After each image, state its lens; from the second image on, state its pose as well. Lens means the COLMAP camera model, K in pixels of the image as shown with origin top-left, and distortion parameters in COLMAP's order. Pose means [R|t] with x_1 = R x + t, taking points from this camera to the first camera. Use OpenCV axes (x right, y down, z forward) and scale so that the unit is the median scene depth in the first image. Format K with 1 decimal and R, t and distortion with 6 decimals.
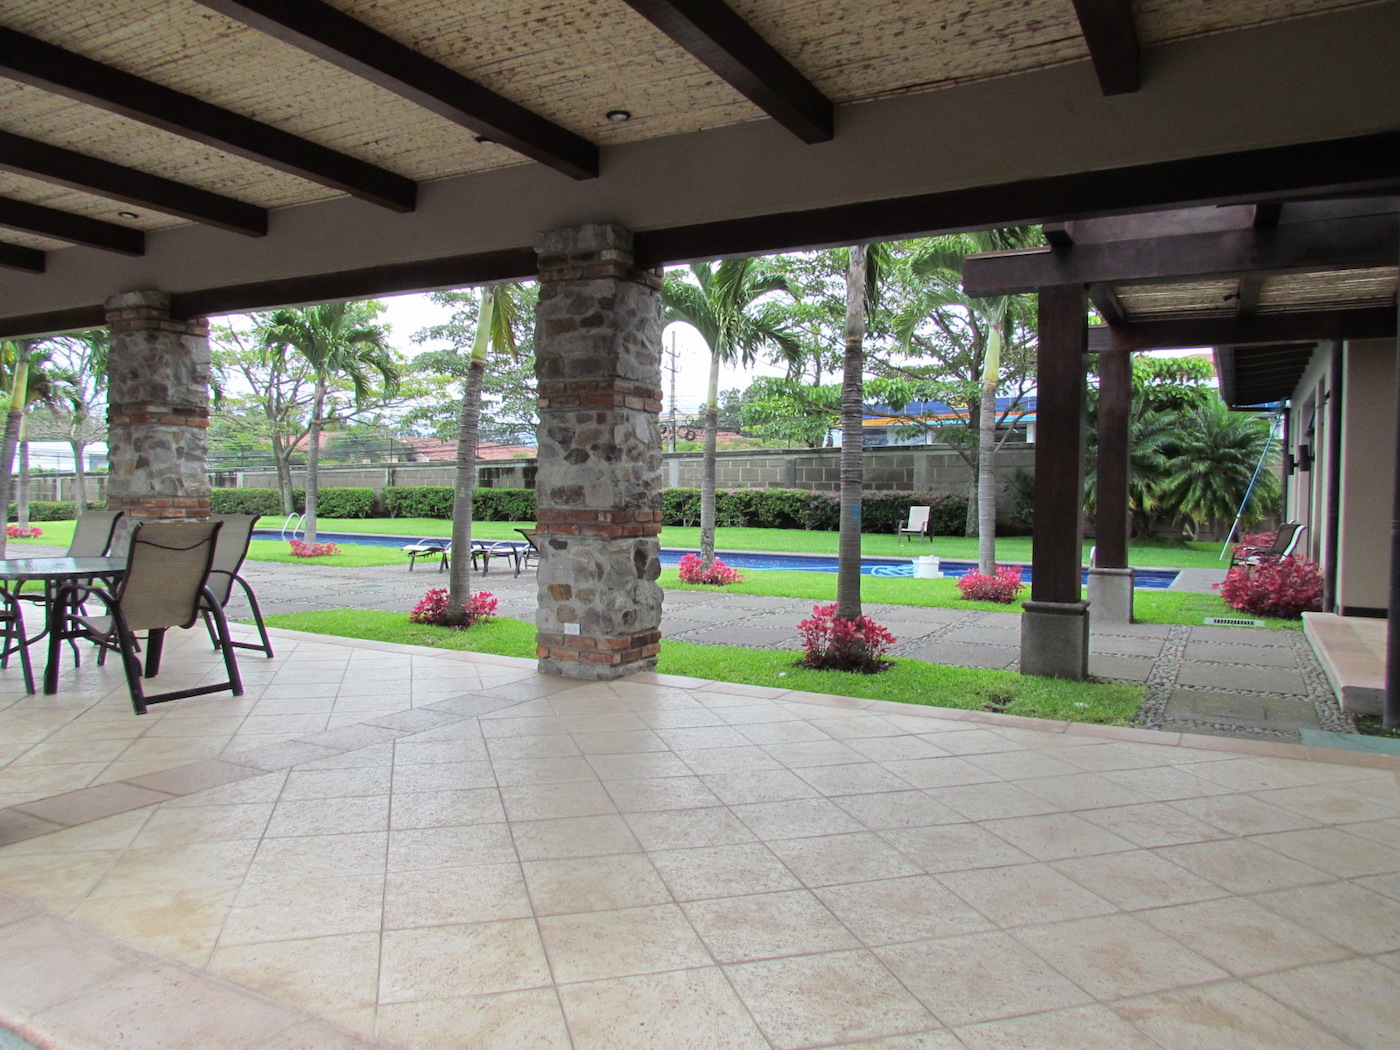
lens RADIAL K [[989.9, 0, 701.3], [0, 989.9, 521.5], [0, 0, 1]] dist [-0.041065, -0.001163]
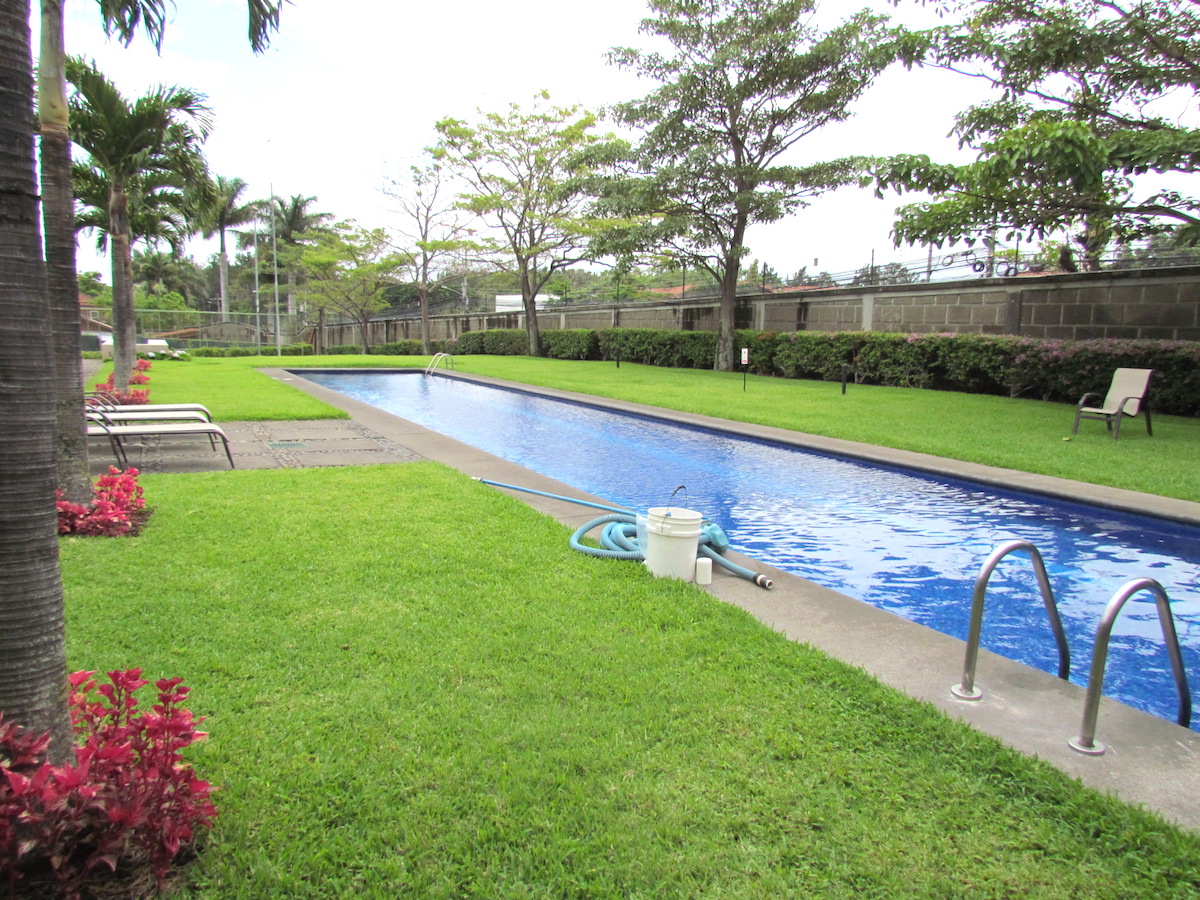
lens RADIAL K [[848.5, 0, 597.7], [0, 848.5, 449.0], [0, 0, 1]] dist [-0.041065, -0.001163]
pose [[0.833514, 0.083039, -0.546222, 0.182153], [-0.026546, 0.993518, 0.110530, -0.011322], [0.551860, -0.077628, 0.830316, 0.353469]]
